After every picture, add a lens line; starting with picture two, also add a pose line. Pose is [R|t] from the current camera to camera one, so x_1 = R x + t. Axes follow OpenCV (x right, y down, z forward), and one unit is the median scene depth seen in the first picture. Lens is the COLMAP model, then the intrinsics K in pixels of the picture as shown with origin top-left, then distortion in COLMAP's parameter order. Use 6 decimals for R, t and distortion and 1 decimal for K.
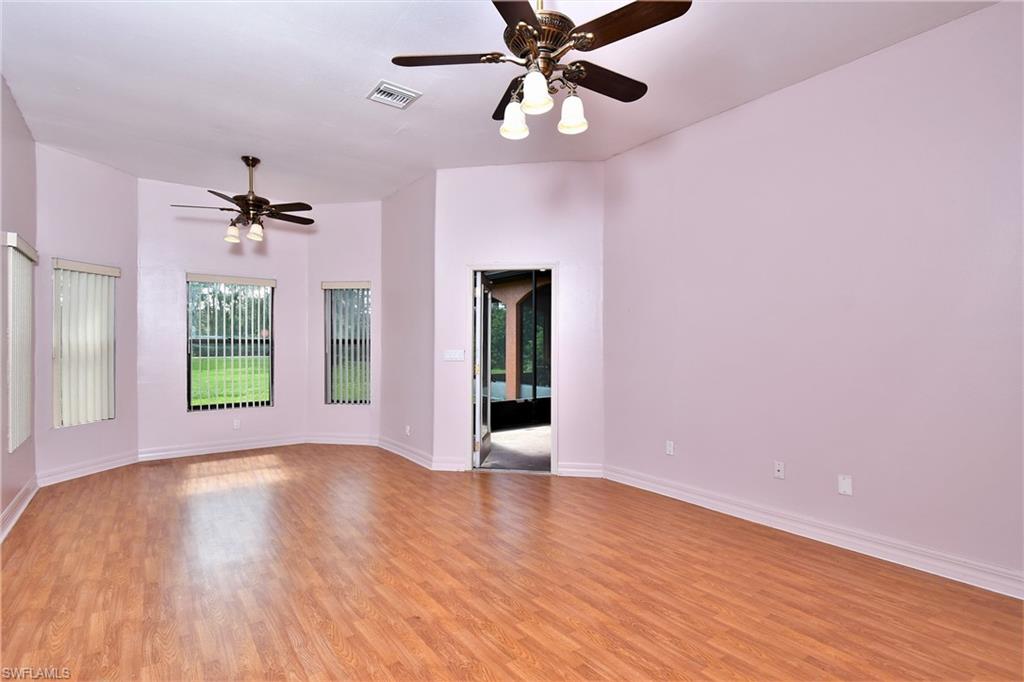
lens RADIAL K [[500.4, 0, 519.8], [0, 500.4, 339.2], [0, 0, 1]] dist [-0.001807, -0.002167]
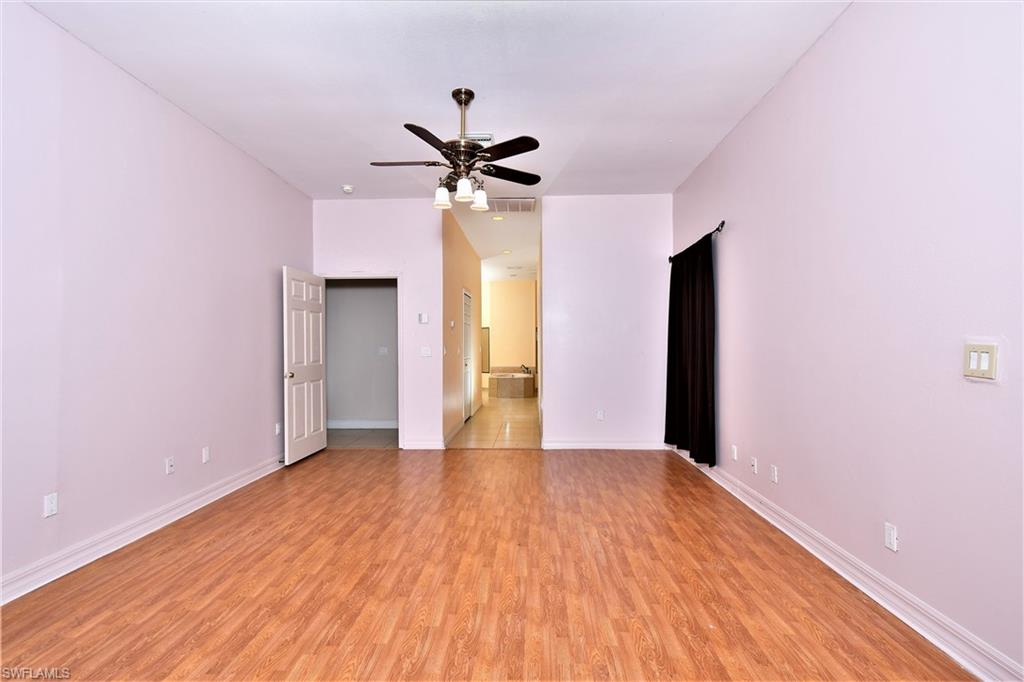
lens RADIAL K [[500.4, 0, 512.3], [0, 500.4, 344.3], [0, 0, 1]] dist [-0.001807, -0.002167]
pose [[-0.777701, 0.002117, 0.628630, -0.754728], [-0.002344, 0.999978, -0.006267, 0.016684], [-0.628629, -0.006347, -0.777679, 1.498078]]
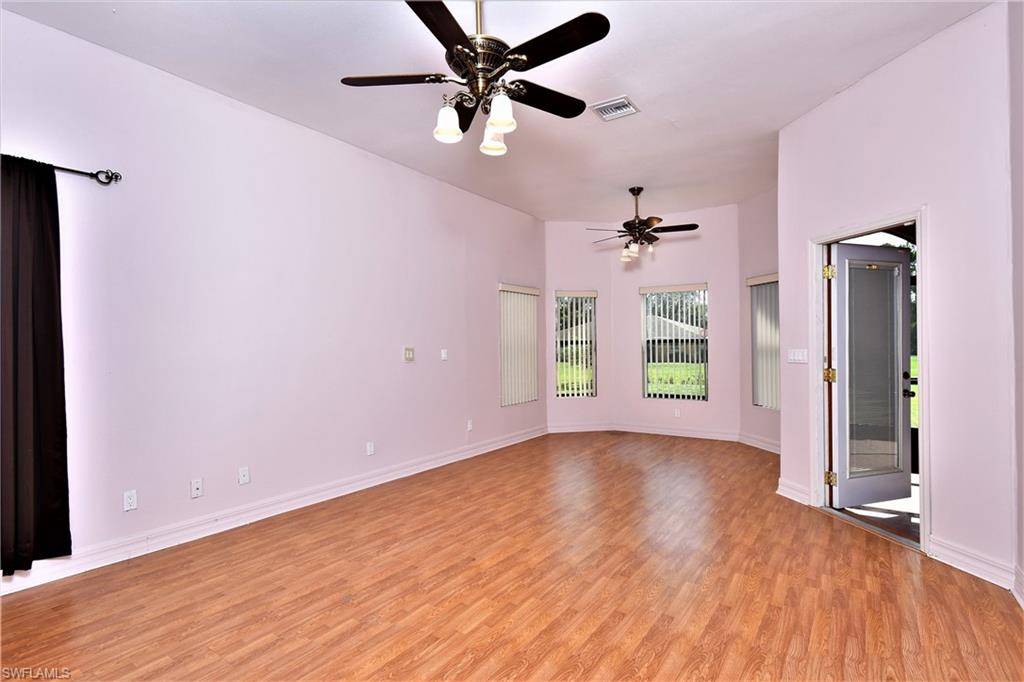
lens RADIAL K [[500.4, 0, 515.5], [0, 500.4, 346.8], [0, 0, 1]] dist [-0.001807, -0.002167]
pose [[0.324053, -0.001502, -0.946038, 0.751564], [0.018685, 0.999814, 0.004813, 0.007514], [0.945854, -0.019237, 0.324021, 0.505177]]
